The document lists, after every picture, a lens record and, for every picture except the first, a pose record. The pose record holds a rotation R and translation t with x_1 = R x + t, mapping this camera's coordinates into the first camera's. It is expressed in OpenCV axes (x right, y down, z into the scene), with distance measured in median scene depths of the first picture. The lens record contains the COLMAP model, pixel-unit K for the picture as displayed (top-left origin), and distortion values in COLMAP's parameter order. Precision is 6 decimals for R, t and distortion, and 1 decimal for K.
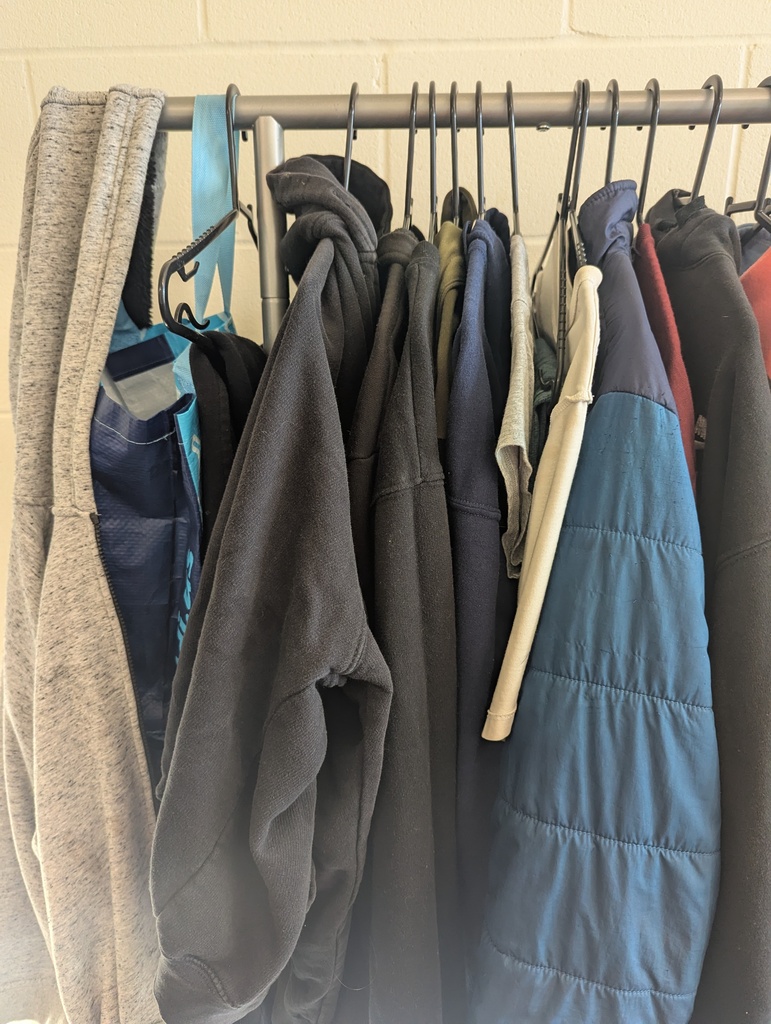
lens RADIAL K [[675.0, 0, 382.8], [0, 675.0, 589.4], [0, 0, 1]] dist [0.006306, -0.001965]
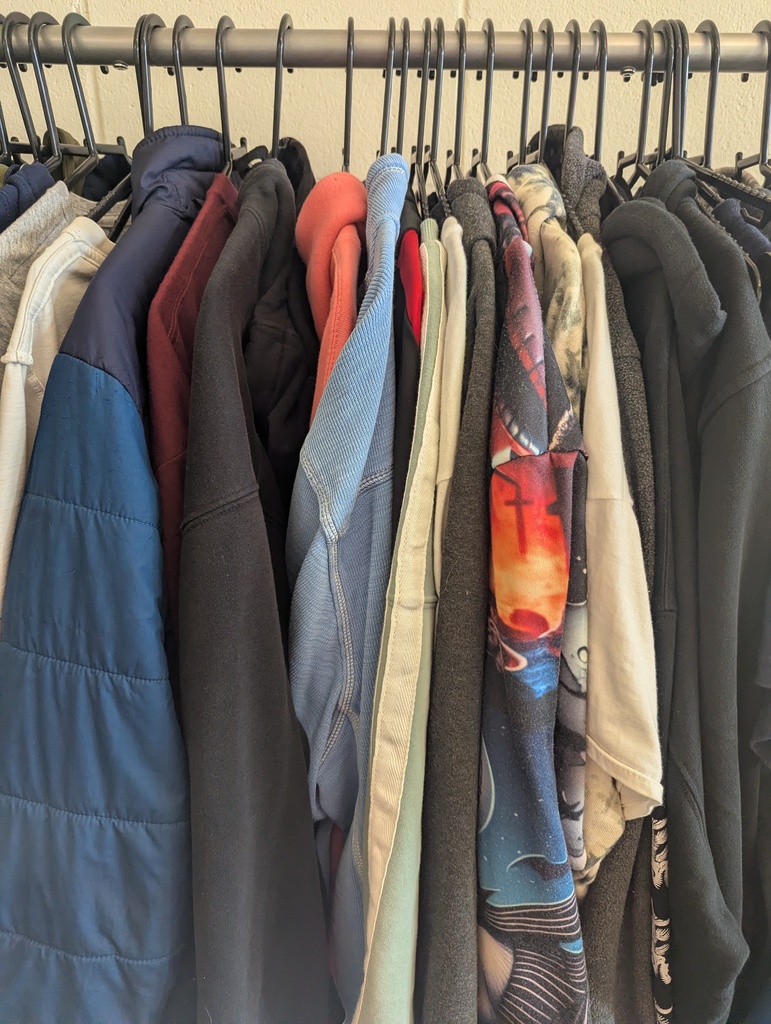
lens RADIAL K [[675.0, 0, 382.8], [0, 675.0, 589.4], [0, 0, 1]] dist [0.006306, -0.001965]
pose [[0.999809, 0.015668, 0.011720, 0.780840], [-0.016324, 0.998173, 0.058172, -0.020936], [-0.010787, -0.058352, 0.998238, 0.016433]]
